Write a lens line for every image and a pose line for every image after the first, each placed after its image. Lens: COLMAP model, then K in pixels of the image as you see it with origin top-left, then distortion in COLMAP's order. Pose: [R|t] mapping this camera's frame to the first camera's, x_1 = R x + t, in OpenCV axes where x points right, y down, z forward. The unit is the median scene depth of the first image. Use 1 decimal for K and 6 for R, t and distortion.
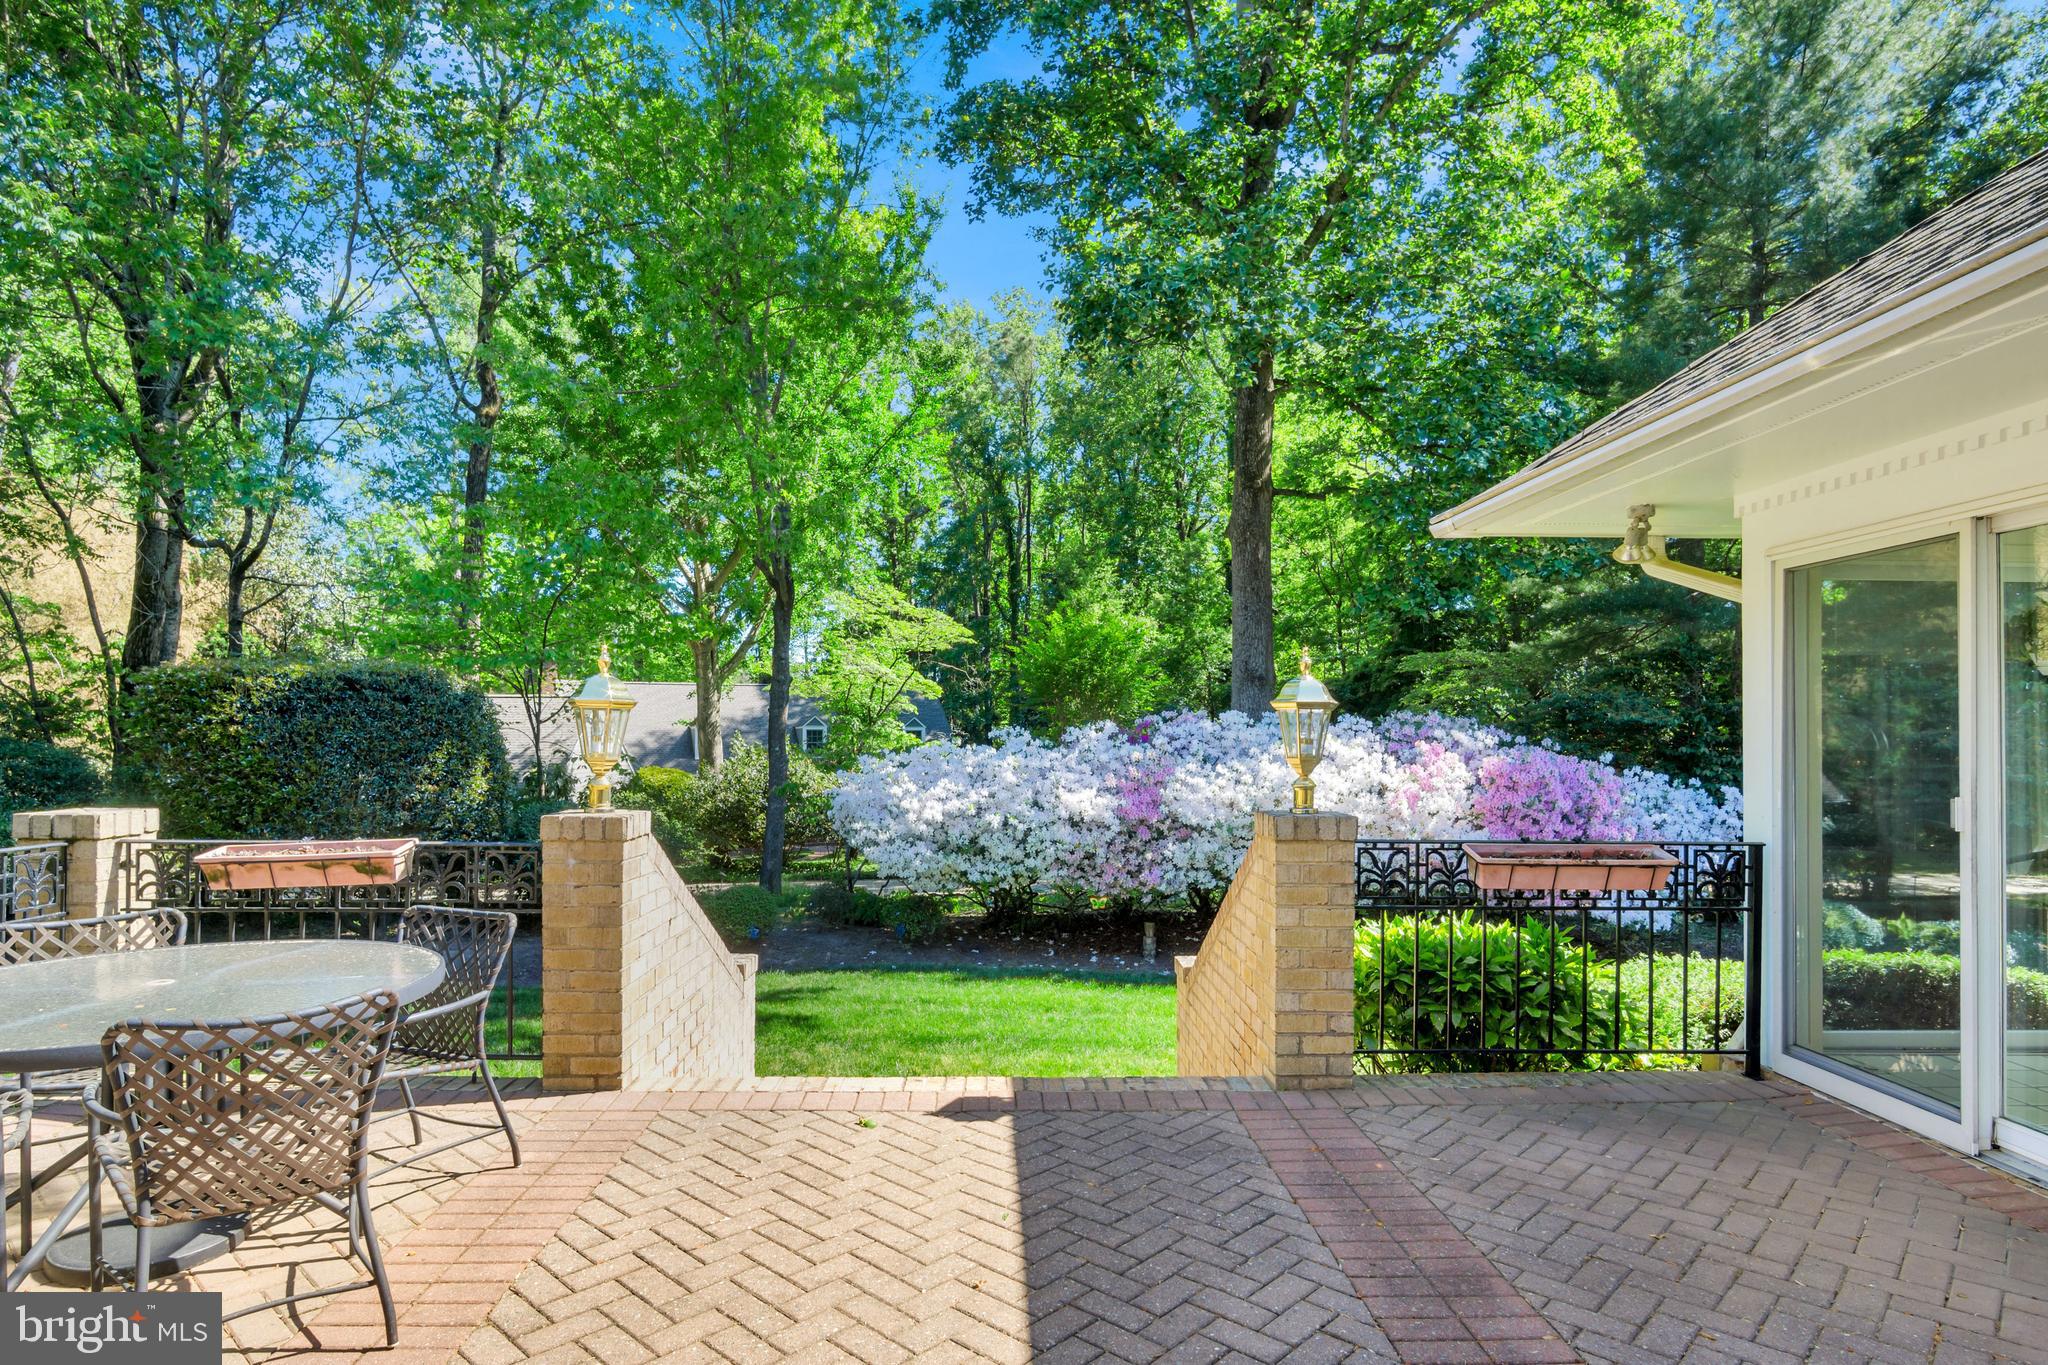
lens RADIAL K [[1132.3, 0, 1021.7], [0, 1132.3, 712.1], [0, 0, 1]] dist [-0.001223, -0.000572]
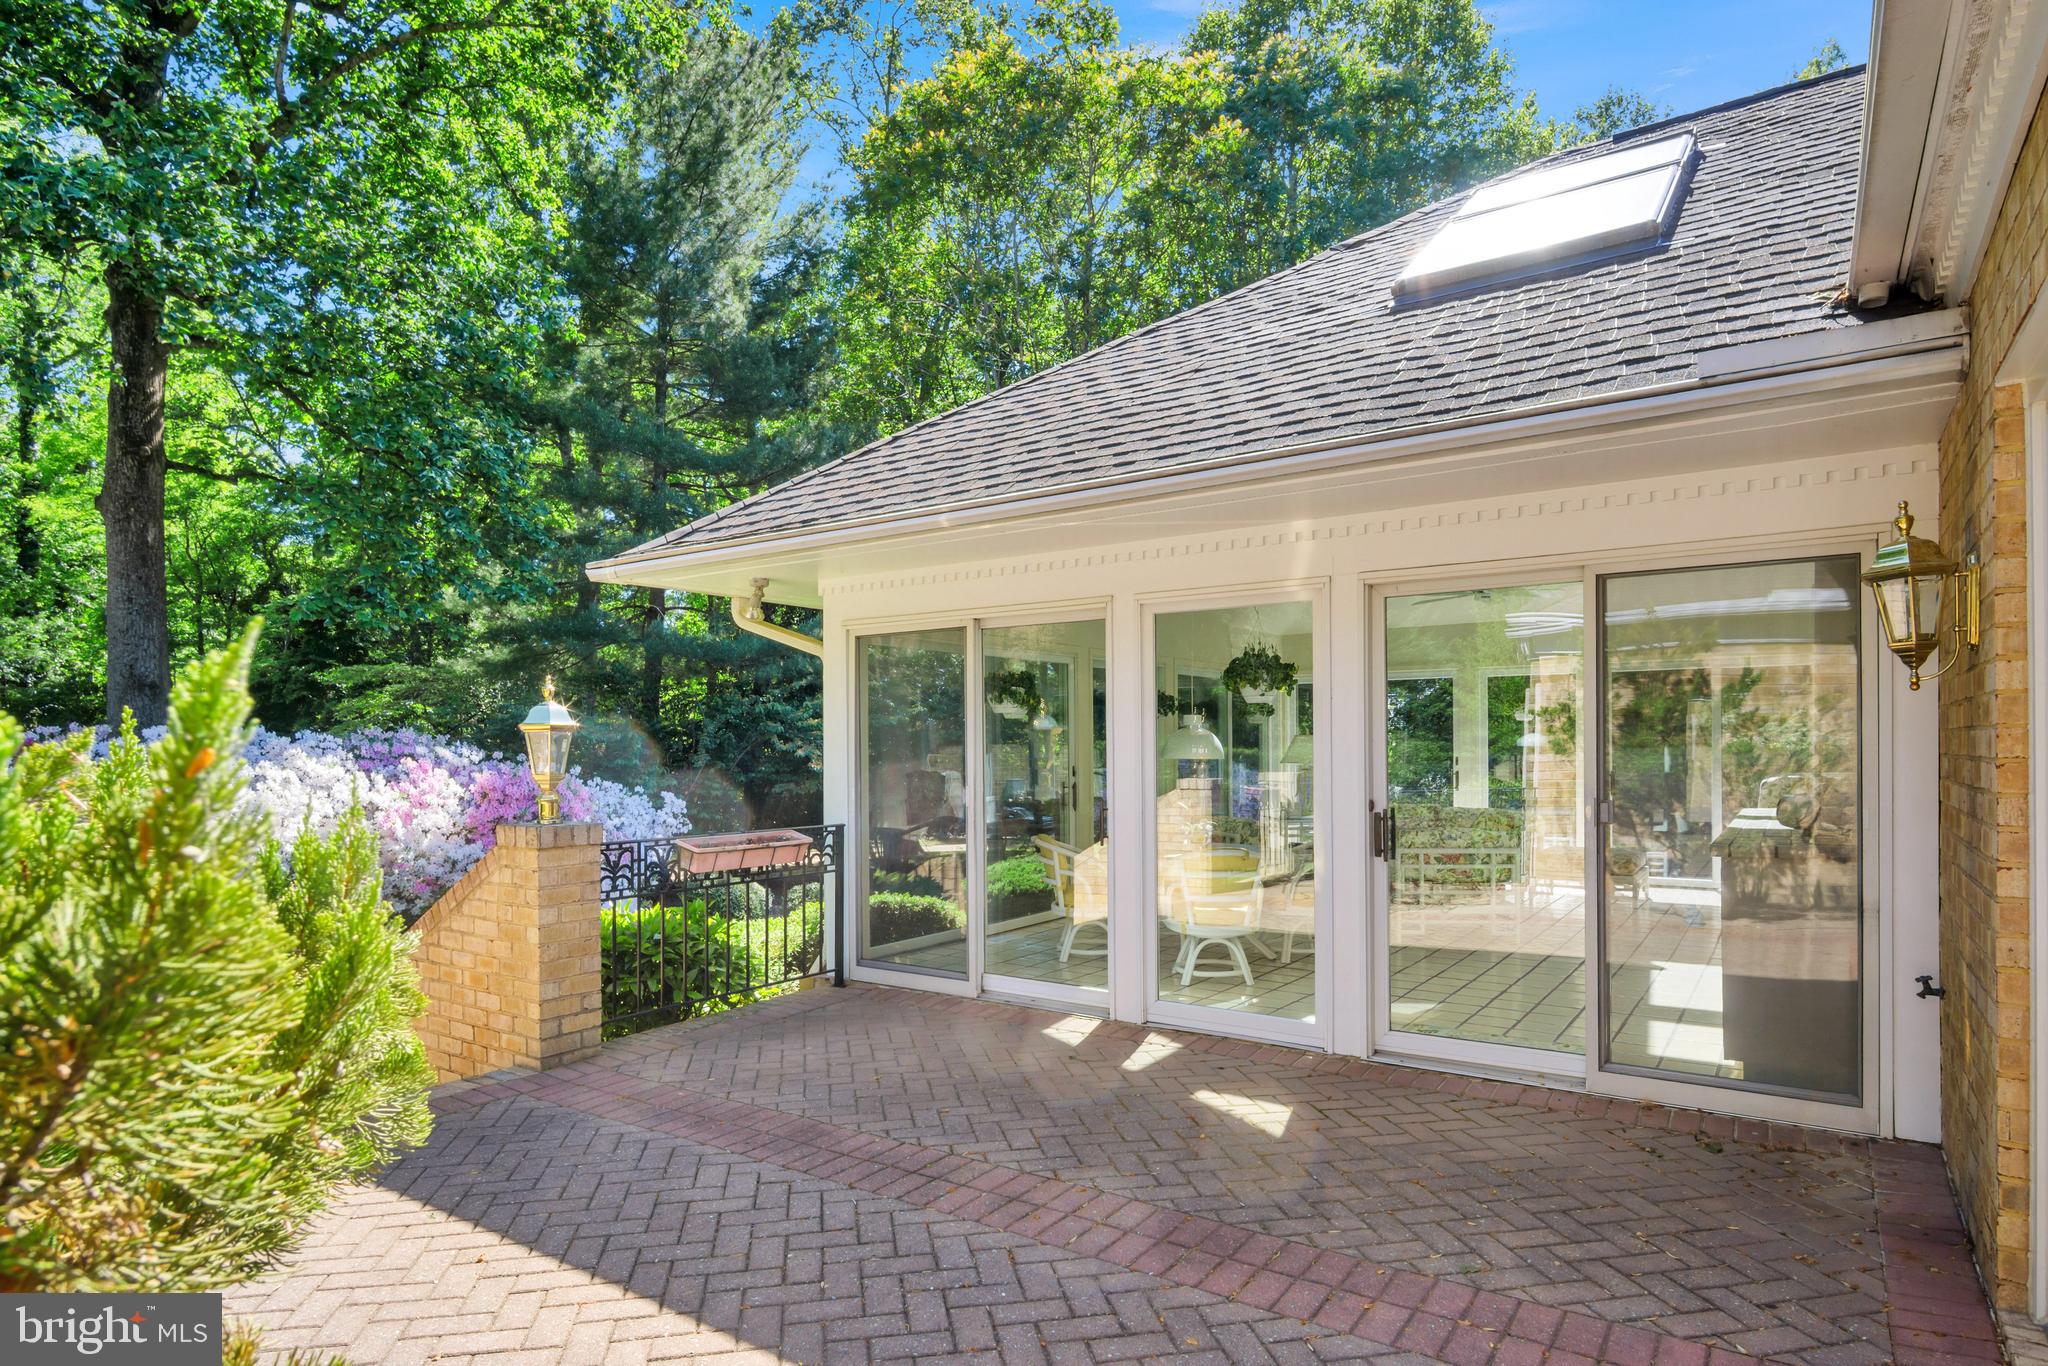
lens RADIAL K [[1141.6, 0, 1010.6], [0, 1141.6, 742.3], [0, 0, 1]] dist [0.000000, -0.002268]
pose [[0.600559, -0.005752, 0.799560, -0.131110], [-0.005490, 0.999921, 0.011318, -0.002513], [-0.799562, -0.011187, 0.600480, -0.016061]]
